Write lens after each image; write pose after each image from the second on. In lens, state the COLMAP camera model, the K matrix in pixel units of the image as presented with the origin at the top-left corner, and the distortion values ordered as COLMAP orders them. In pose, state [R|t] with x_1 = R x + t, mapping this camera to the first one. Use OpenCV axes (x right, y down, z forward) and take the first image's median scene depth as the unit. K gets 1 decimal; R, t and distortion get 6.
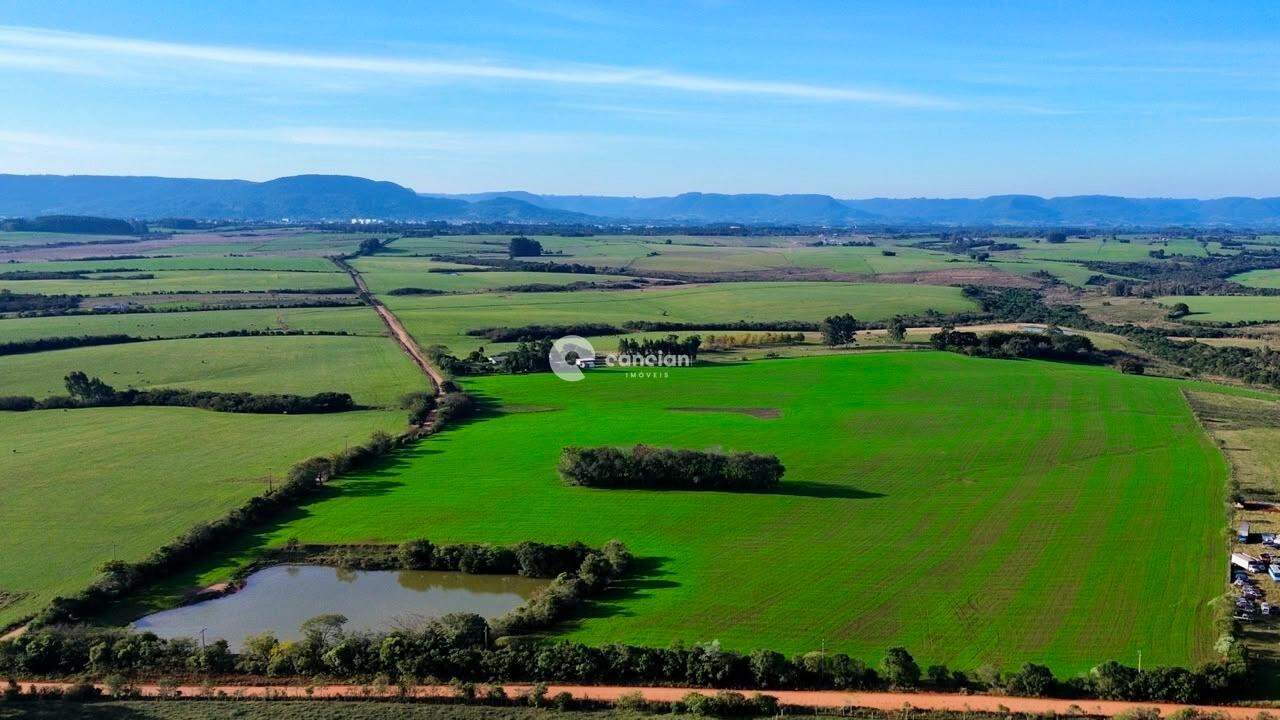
lens RADIAL K [[1081.2, 0, 770.4], [0, 1081.2, 362.4], [0, 0, 1]] dist [0.078232, -0.089503]
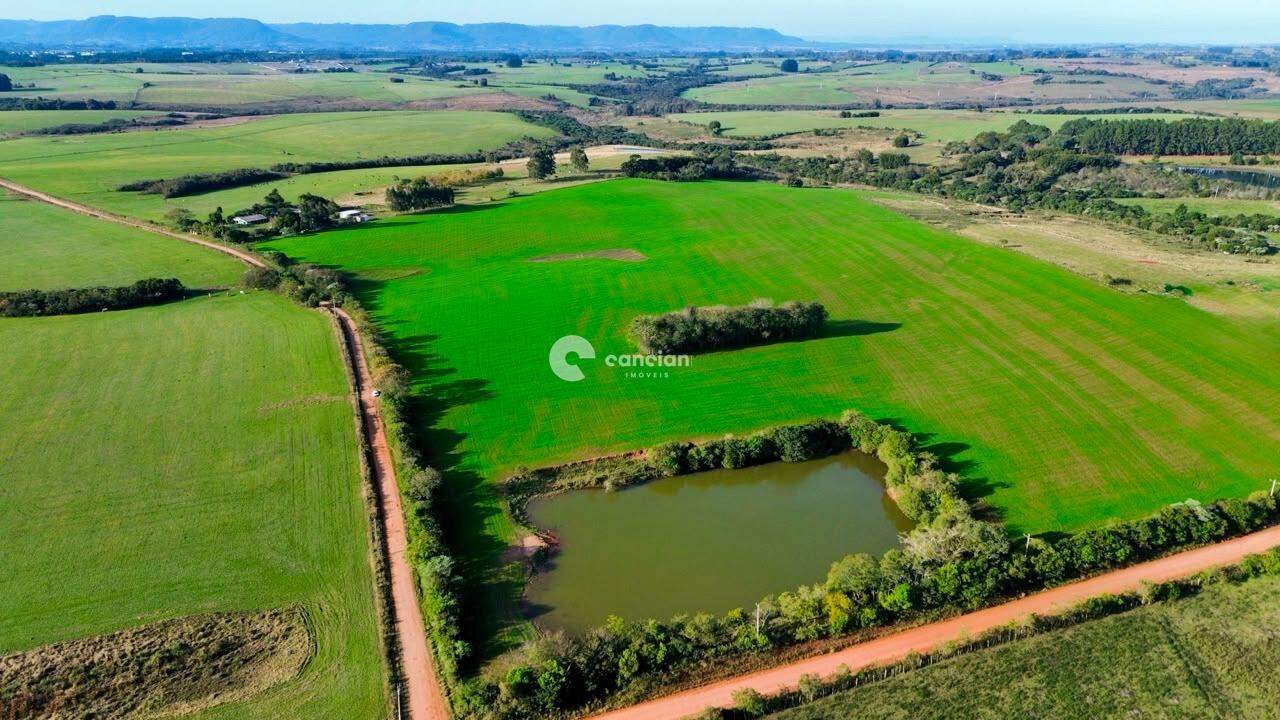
lens RADIAL K [[900.1, 0, 640.0], [0, 900.1, 360.0], [0, 0, 1]] dist [0.060491, -0.054681]
pose [[0.905784, -0.147677, 0.397174, -0.339885], [0.064099, 0.974271, 0.216070, -0.039981], [-0.418864, -0.170255, 0.891945, 0.178718]]
